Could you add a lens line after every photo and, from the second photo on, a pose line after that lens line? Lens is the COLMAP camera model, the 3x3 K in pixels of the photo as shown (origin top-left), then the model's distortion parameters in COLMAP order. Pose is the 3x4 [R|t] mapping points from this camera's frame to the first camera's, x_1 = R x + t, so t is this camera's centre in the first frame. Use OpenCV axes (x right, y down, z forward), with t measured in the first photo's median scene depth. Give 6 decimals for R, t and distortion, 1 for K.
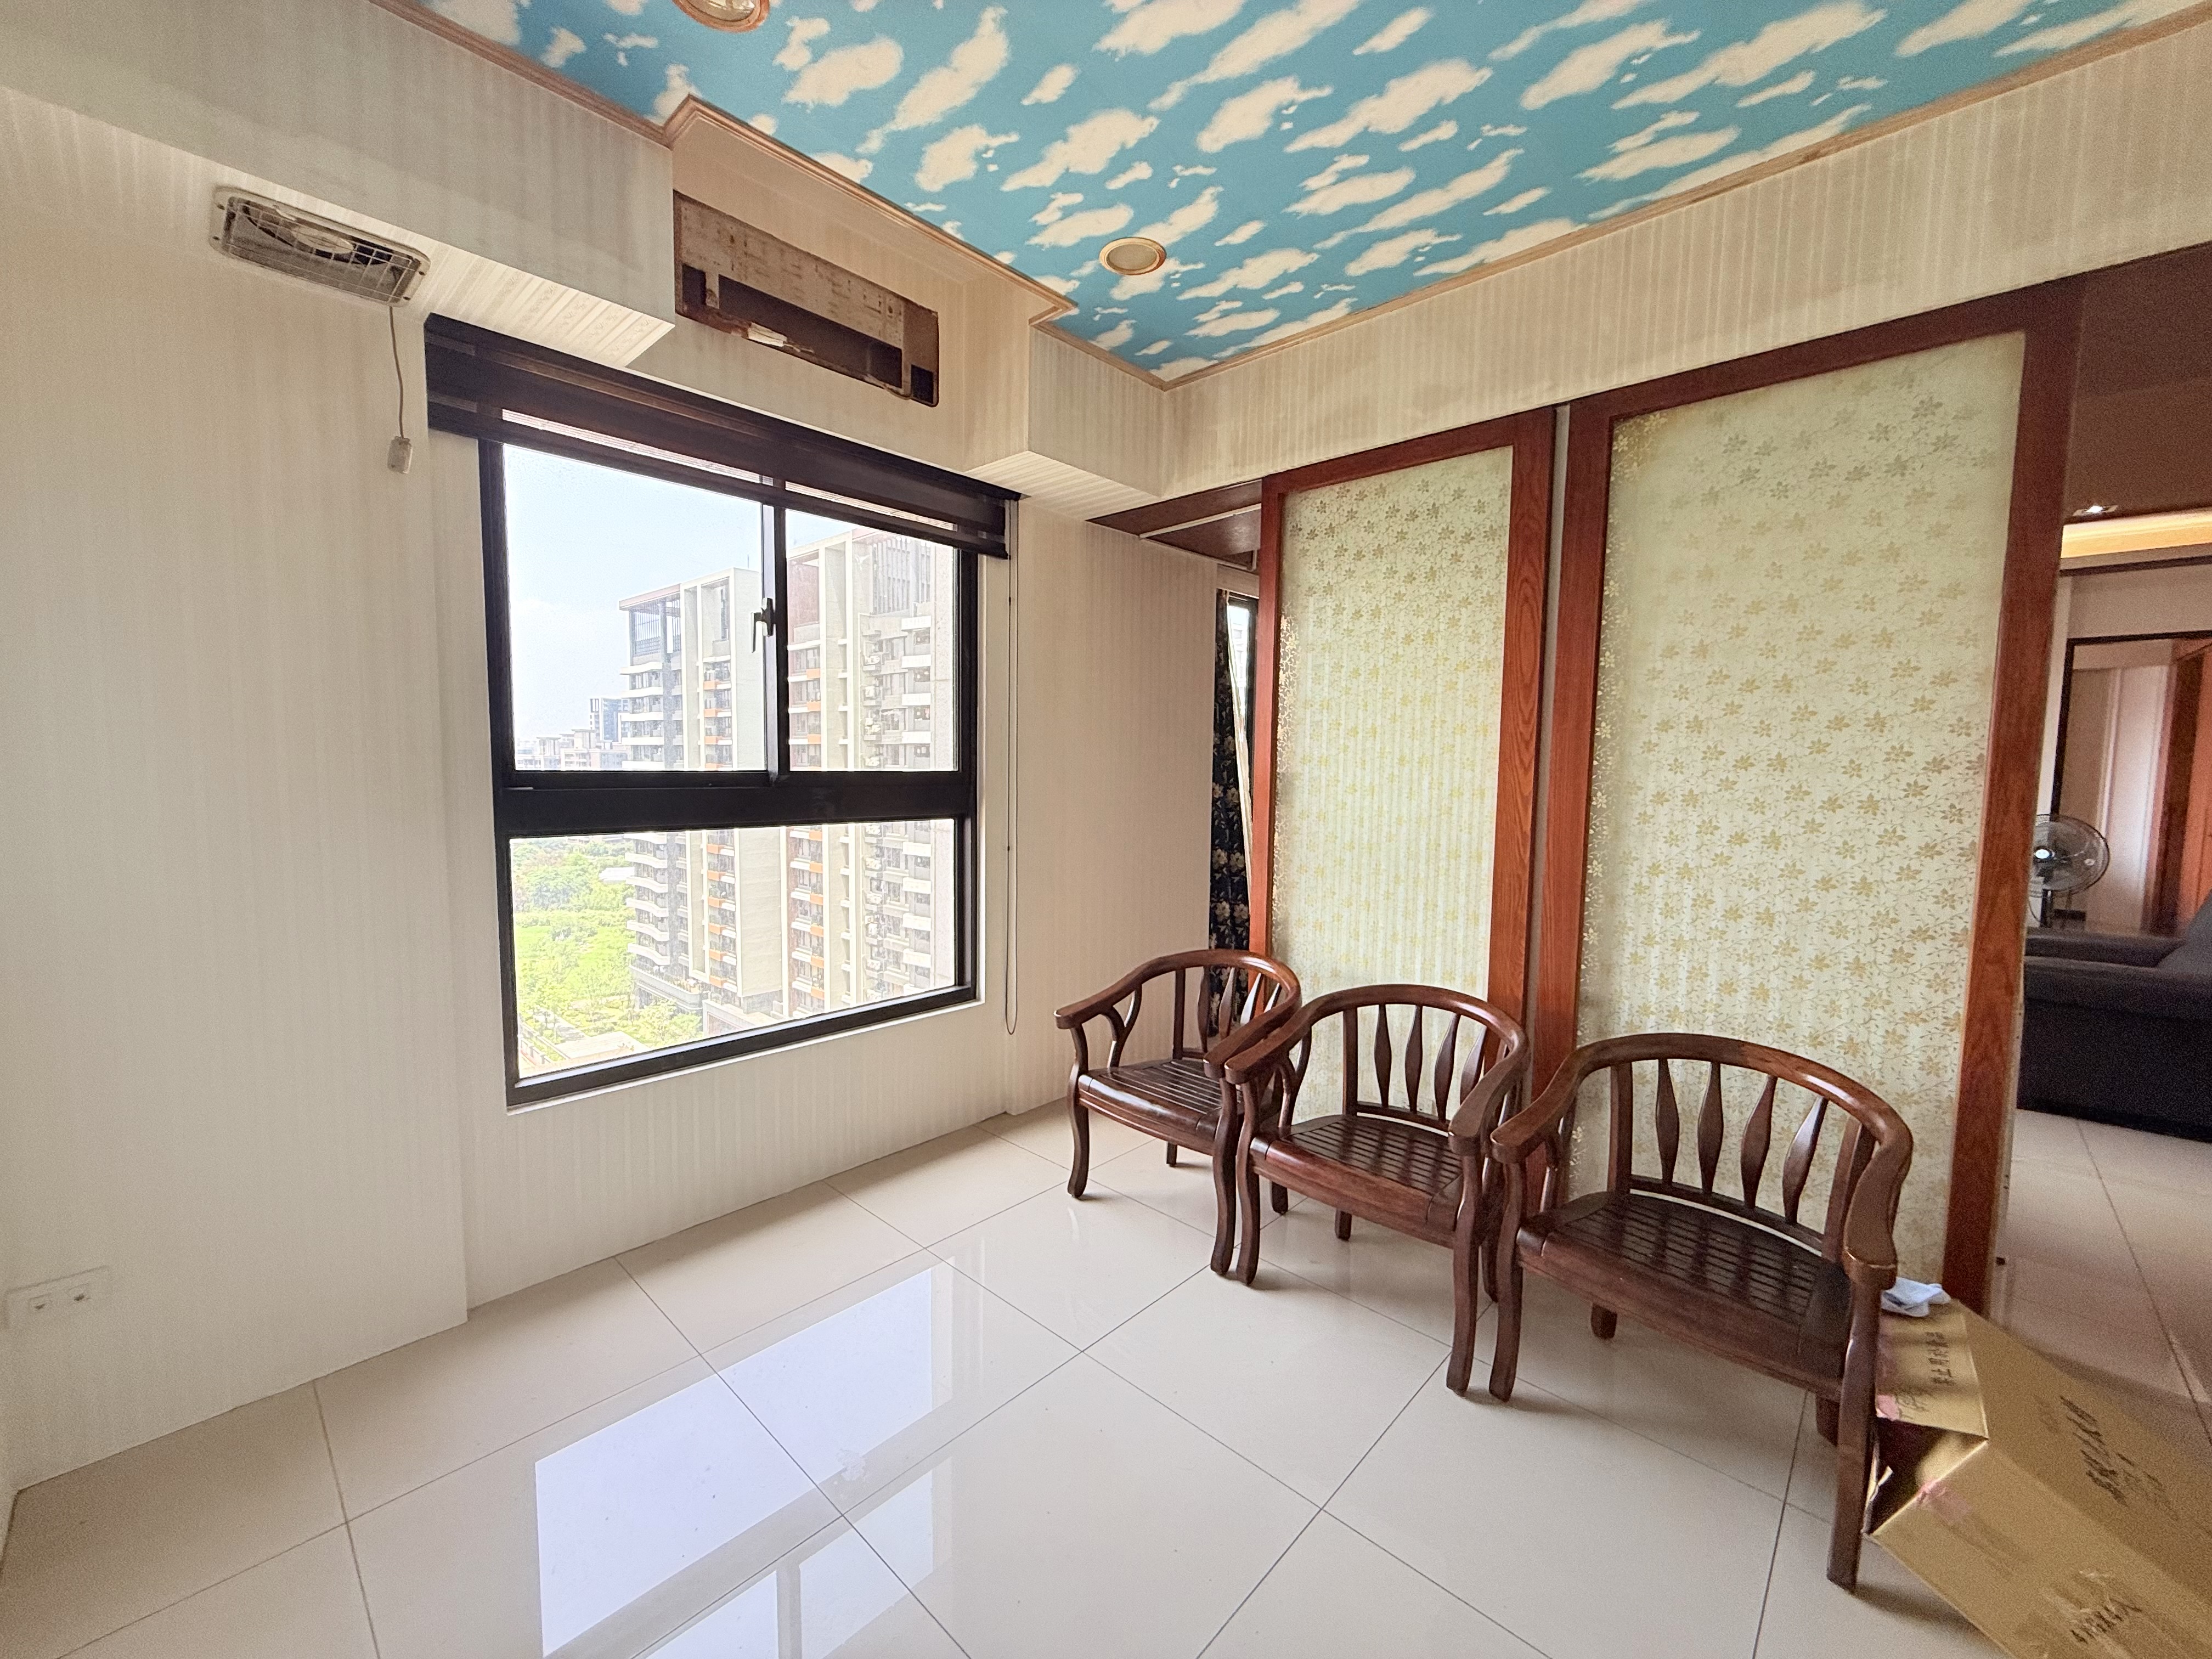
lens RADIAL K [[878.3, 0, 1105.3], [0, 878.3, 834.5], [0, 0, 1]] dist [-0.012900, 0.000300]
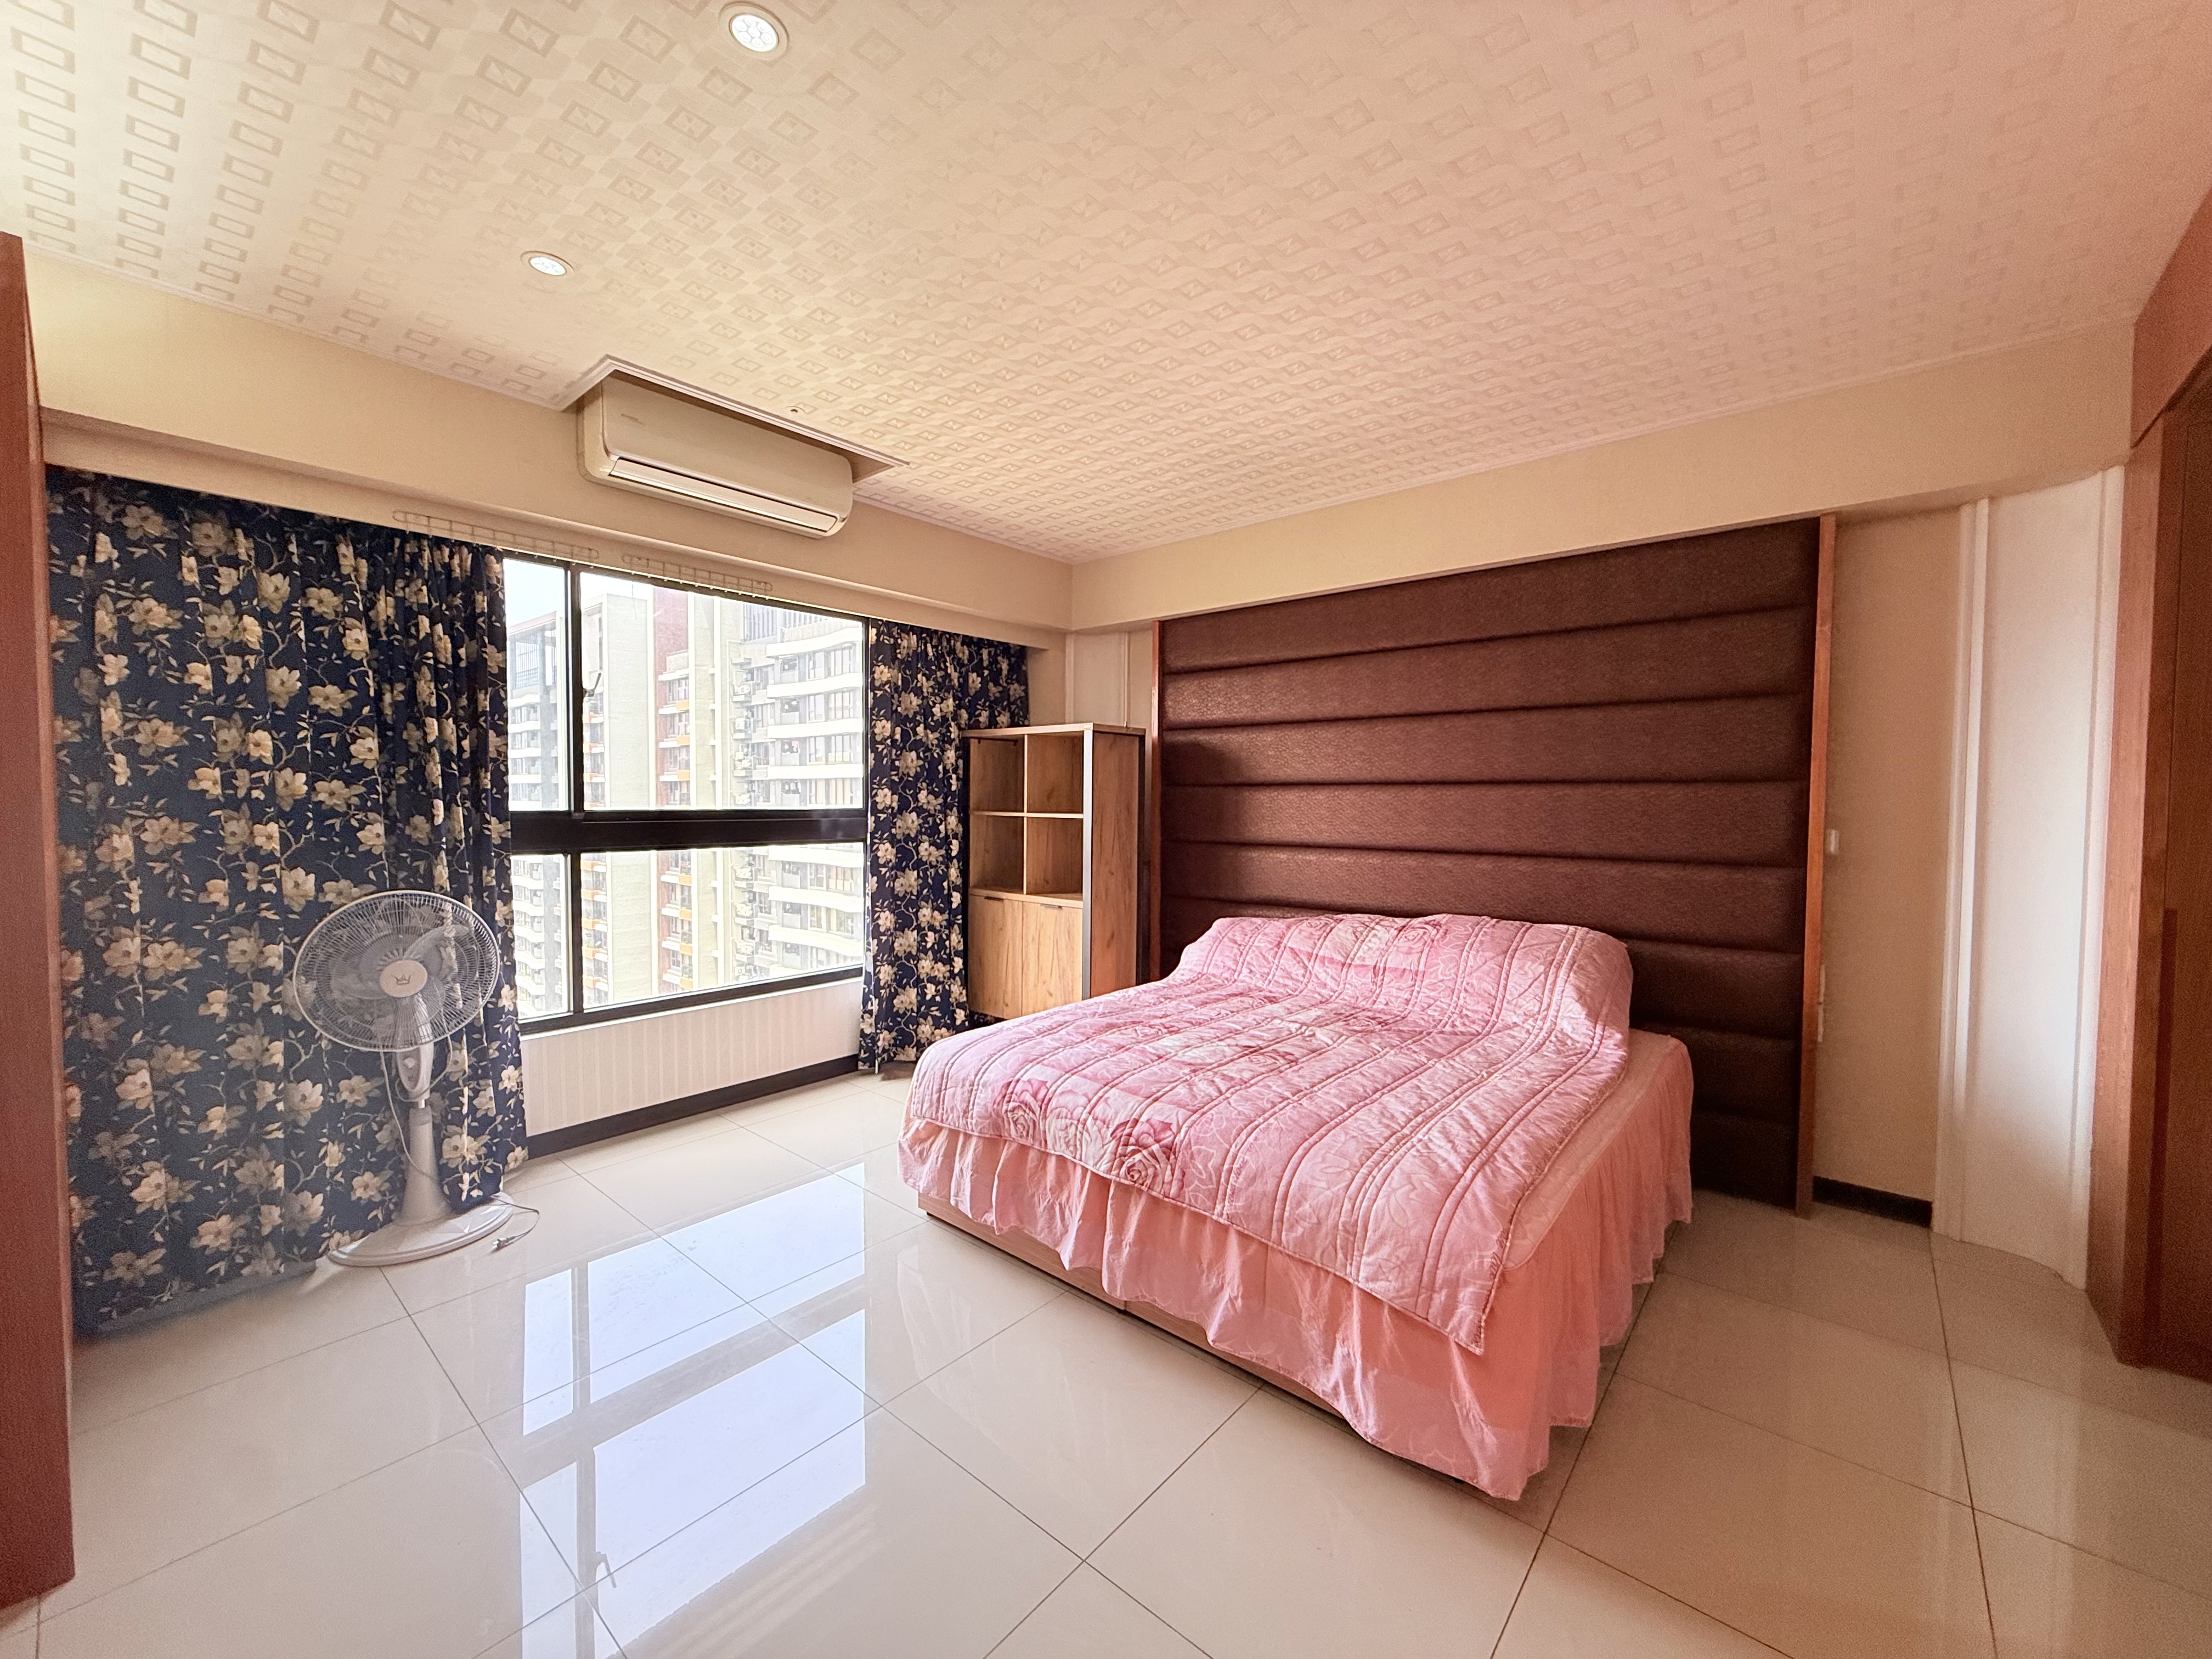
lens RADIAL K [[879.8, 0, 1098.3], [0, 879.8, 829.1], [0, 0, 1]] dist [-0.000555, 0.000048]
pose [[0.999559, -0.010517, 0.027780, 2.783465], [0.011770, 0.998903, -0.045334, -0.171478], [-0.027273, 0.045641, 0.998586, 2.280920]]
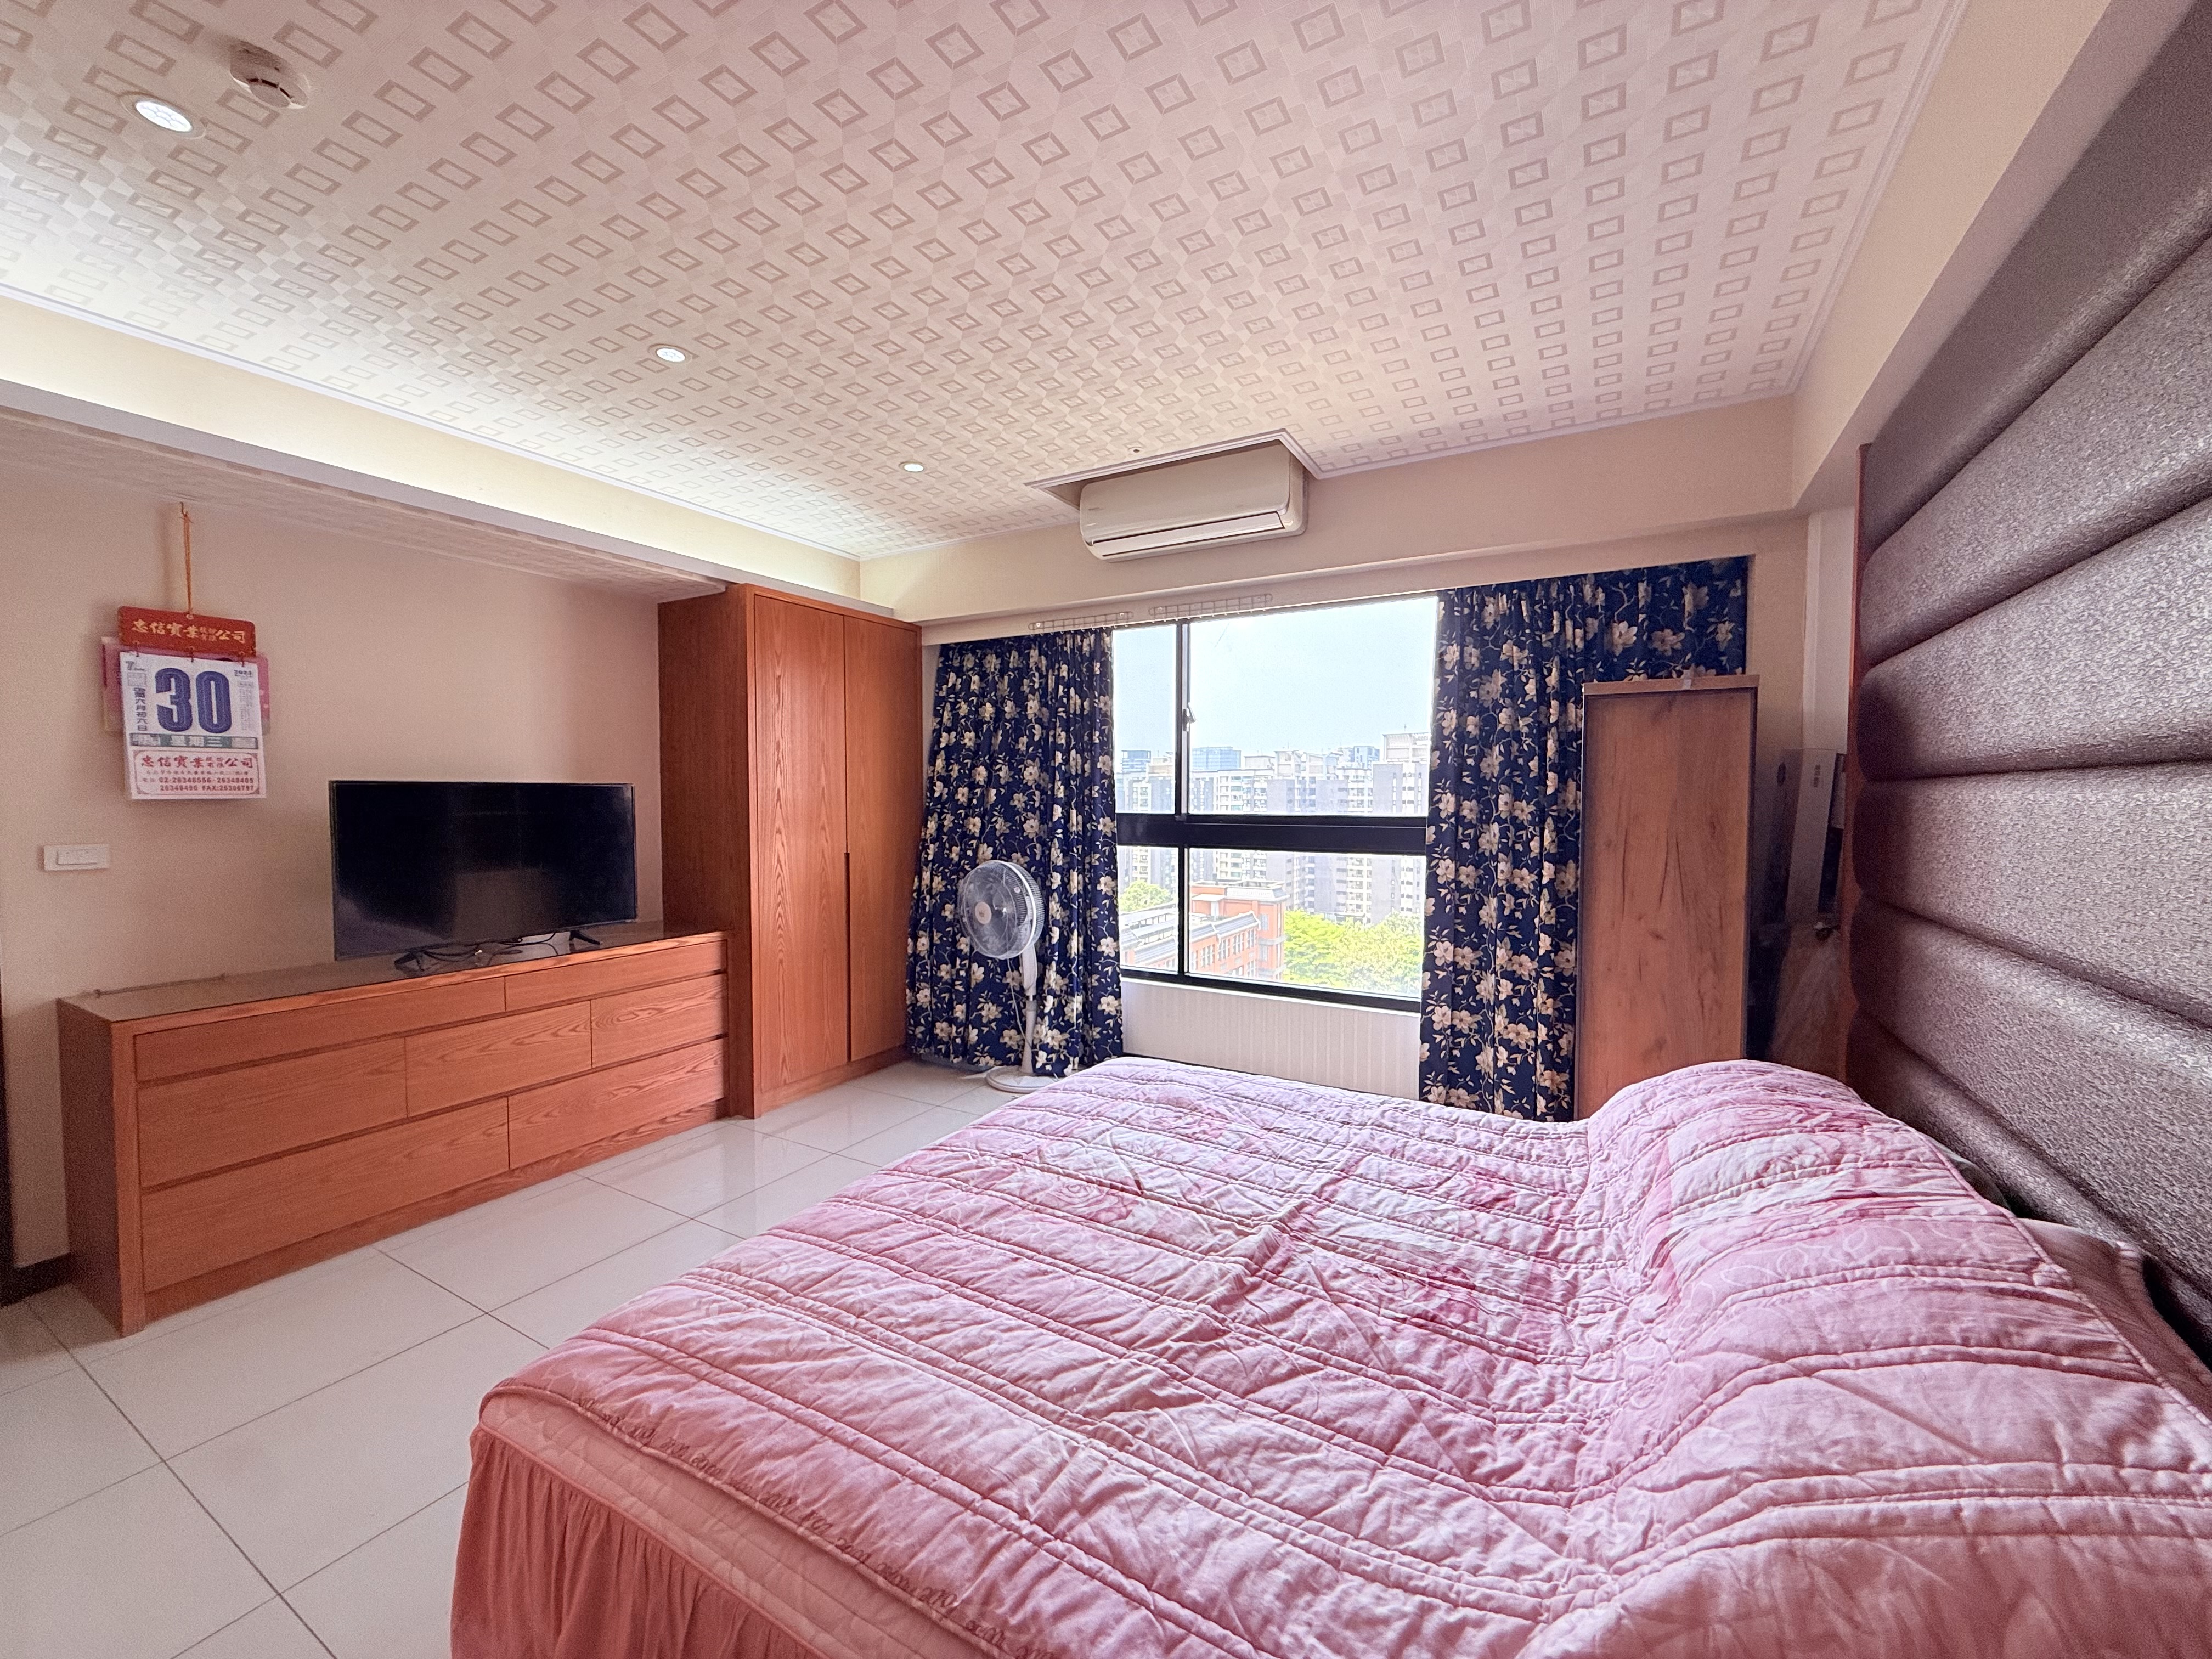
lens RADIAL K [[875.5, 0, 1101.5], [0, 875.5, 826.8], [0, 0, 1]] dist [-0.000098, 0.000032]
pose [[0.216832, 0.019568, -0.976013, 3.652973], [-0.077963, 0.996953, 0.002668, -0.237717], [0.973091, 0.075515, 0.217697, 3.138355]]
